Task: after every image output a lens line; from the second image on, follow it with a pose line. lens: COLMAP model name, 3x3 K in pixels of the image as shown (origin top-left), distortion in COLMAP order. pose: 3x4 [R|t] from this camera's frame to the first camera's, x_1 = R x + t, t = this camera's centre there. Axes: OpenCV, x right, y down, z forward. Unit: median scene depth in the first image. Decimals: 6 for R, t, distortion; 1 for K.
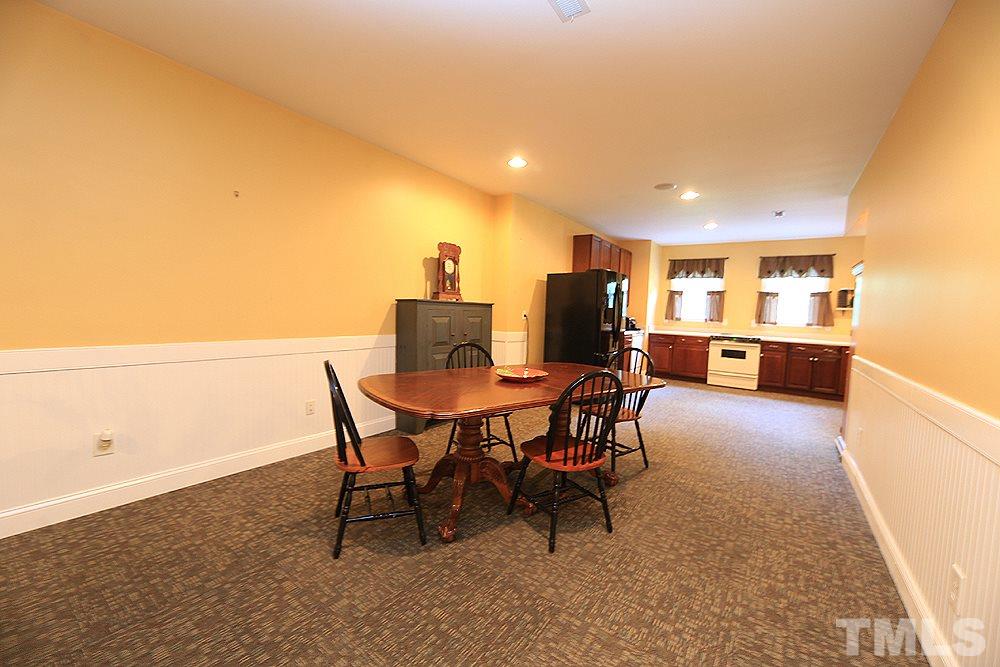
lens RADIAL K [[396.7, 0, 498.5], [0, 396.7, 334.5], [0, 0, 1]] dist [-0.000469, 0.000067]
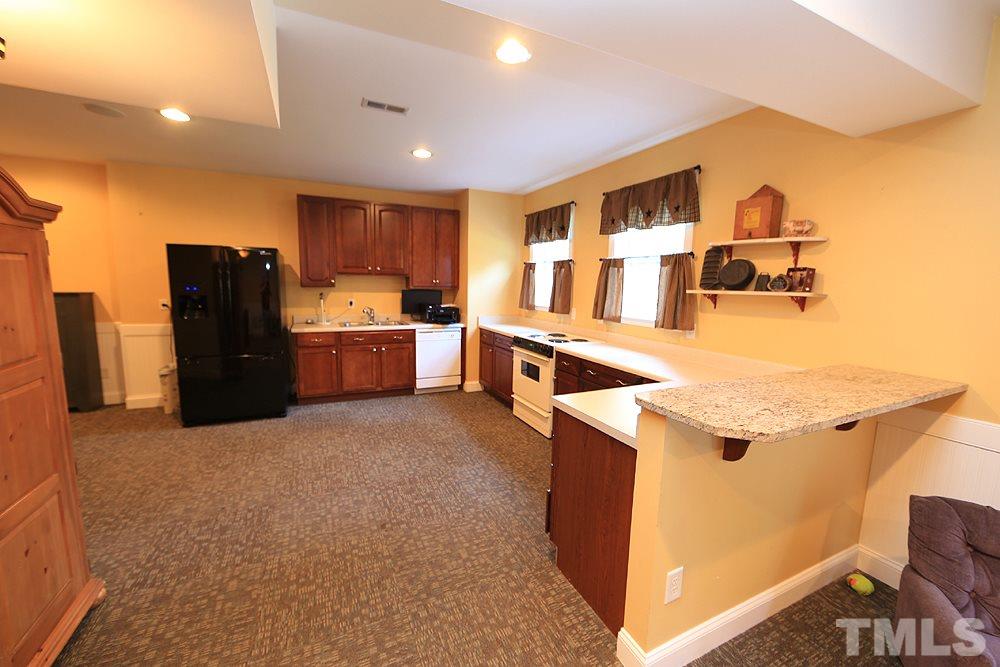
lens RADIAL K [[396.7, 0, 499.2], [0, 396.7, 335.1], [0, 0, 1]] dist [-0.000469, 0.000067]
pose [[0.864895, 0.046566, -0.499788, 0.859988], [-0.018928, 0.998005, 0.060231, -0.037402], [0.501596, -0.042634, 0.864051, 0.488033]]
